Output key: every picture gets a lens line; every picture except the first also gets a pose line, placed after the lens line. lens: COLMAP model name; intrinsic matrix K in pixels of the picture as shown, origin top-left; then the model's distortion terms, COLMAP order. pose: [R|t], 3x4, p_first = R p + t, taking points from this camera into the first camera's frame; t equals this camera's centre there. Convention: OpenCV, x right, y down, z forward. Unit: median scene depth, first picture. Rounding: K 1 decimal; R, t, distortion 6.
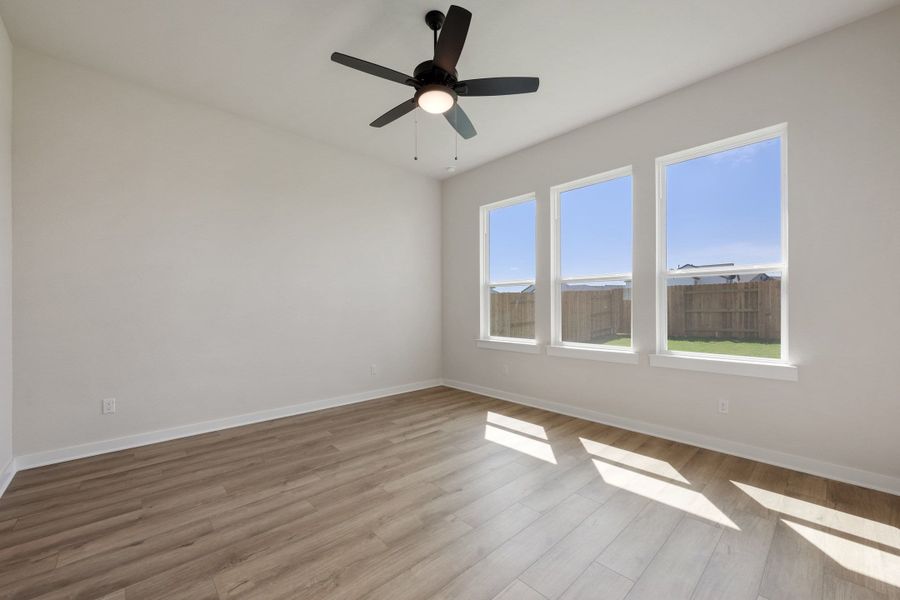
lens RADIAL K [[358.0, 0, 450.2], [0, 358.0, 303.7], [0, 0, 1]] dist [-0.000361, -0.000457]
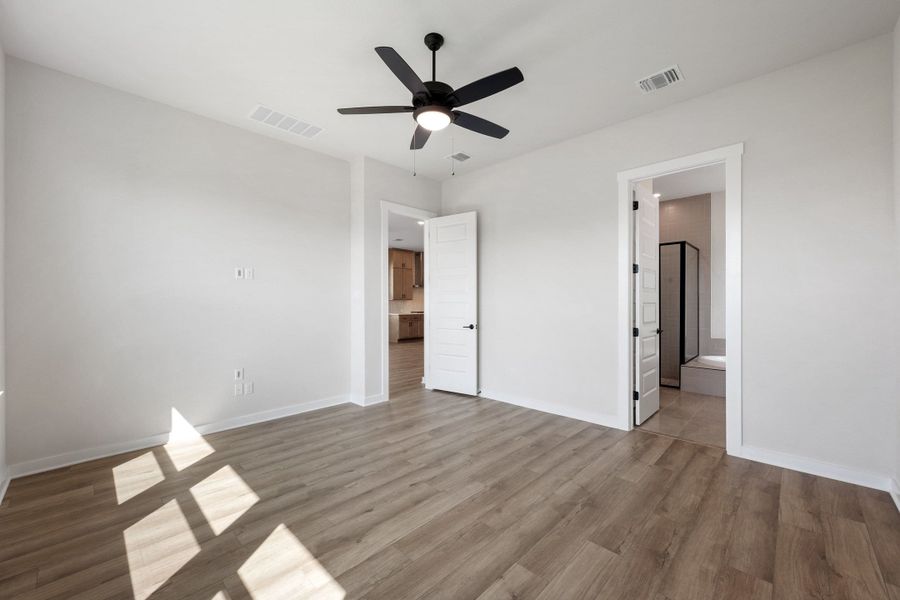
lens RADIAL K [[358.0, 0, 449.1], [0, 358.0, 302.5], [0, 0, 1]] dist [-0.000361, -0.000457]
pose [[-0.998596, 0.003822, -0.052838, -0.018704], [0.004363, 0.999939, -0.010129, -0.011404], [0.052797, -0.010345, -0.998552, 1.315778]]
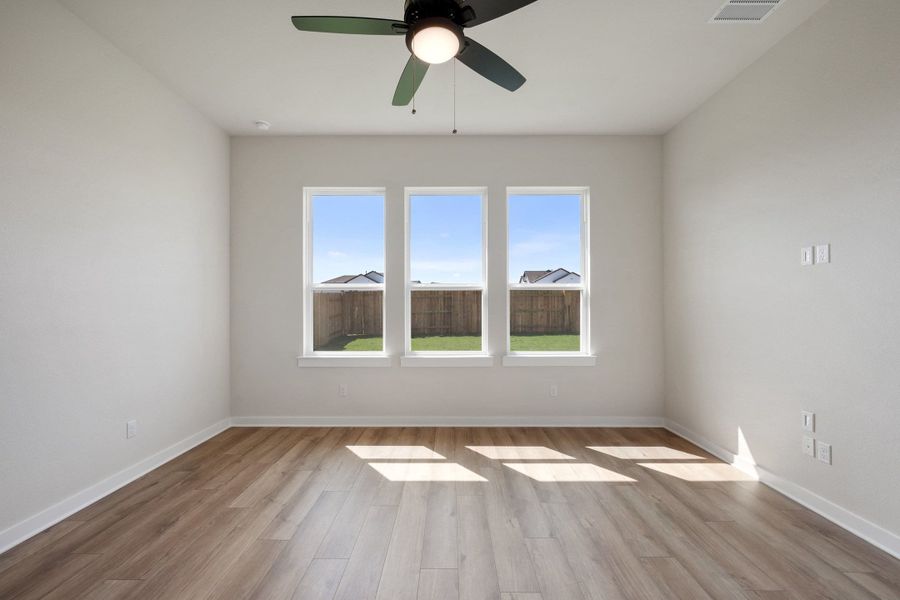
lens RADIAL K [[358.0, 0, 448.8], [0, 358.0, 303.6], [0, 0, 1]] dist [-0.000361, -0.000457]
pose [[0.684055, 0.006179, 0.729405, -0.358634], [-0.005482, 0.999979, -0.003329, -0.020374], [-0.729410, -0.001721, 0.684075, 0.307633]]
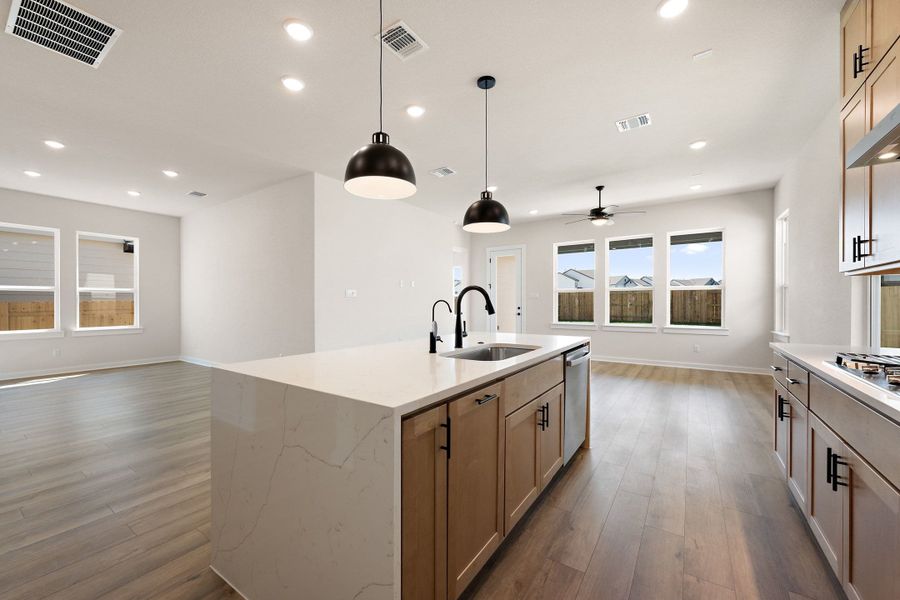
lens RADIAL K [[358.0, 0, 447.0], [0, 358.0, 304.9], [0, 0, 1]] dist [-0.000361, -0.000457]
pose [[0.975693, -0.001029, 0.219141, -0.515584], [-0.001848, 0.999915, 0.012922, -0.021474], [-0.219136, -0.013013, 0.975608, -2.342554]]
